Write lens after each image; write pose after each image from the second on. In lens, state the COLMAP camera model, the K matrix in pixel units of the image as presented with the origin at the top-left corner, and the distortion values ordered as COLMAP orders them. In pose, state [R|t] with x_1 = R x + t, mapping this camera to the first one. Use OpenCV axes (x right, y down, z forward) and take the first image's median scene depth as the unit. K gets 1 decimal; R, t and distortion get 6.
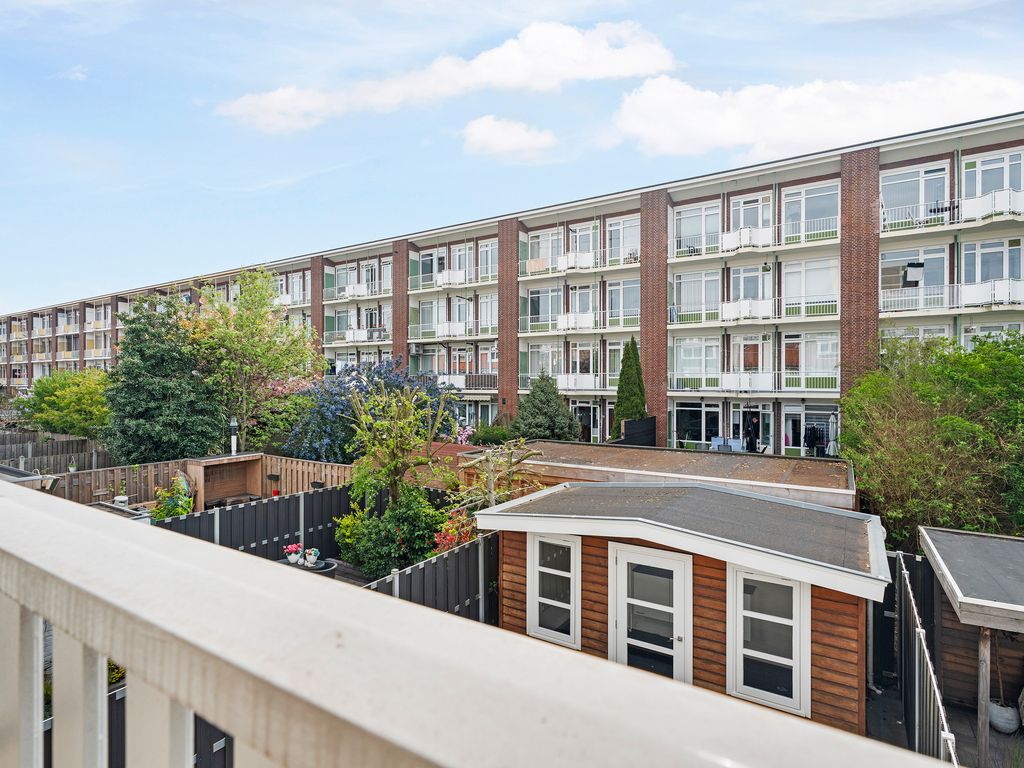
lens RADIAL K [[533.1, 0, 509.9], [0, 533.1, 381.2], [0, 0, 1]] dist [-0.008517, 0.002149]
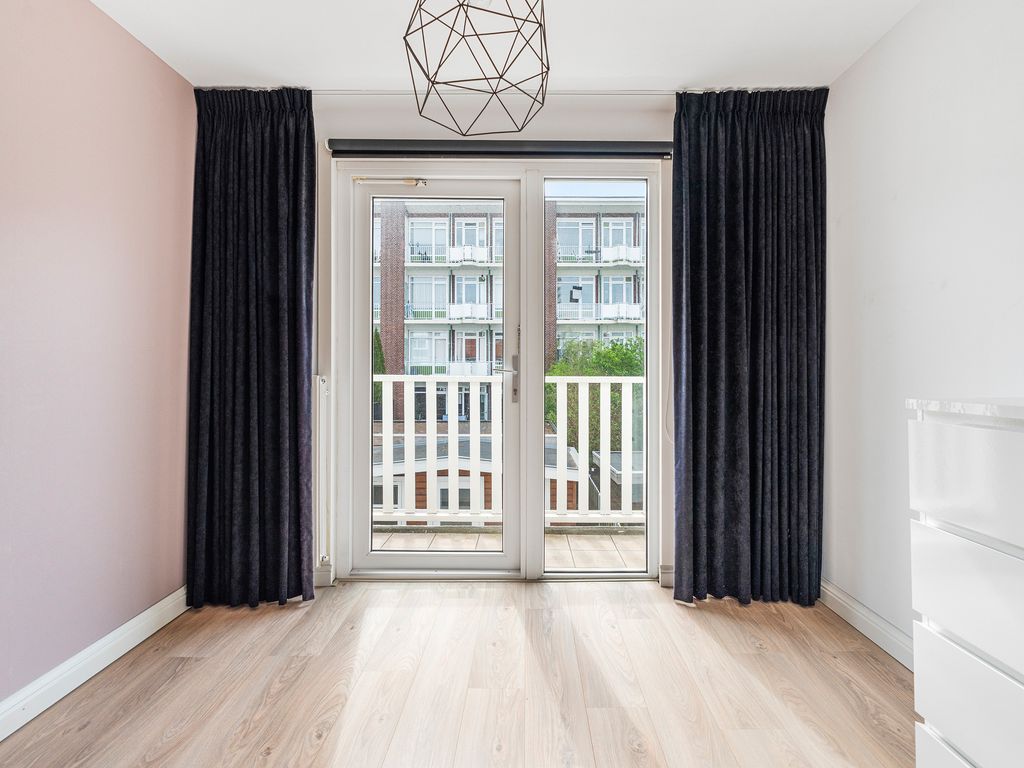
lens RADIAL K [[533.1, 0, 529.0], [0, 533.1, 357.2], [0, 0, 1]] dist [-0.008517, 0.002149]
pose [[0.839135, 0.012433, 0.543781, -0.112220], [0.000276, 0.999729, -0.023284, 0.002090], [-0.543923, 0.019689, 0.838904, -0.119106]]
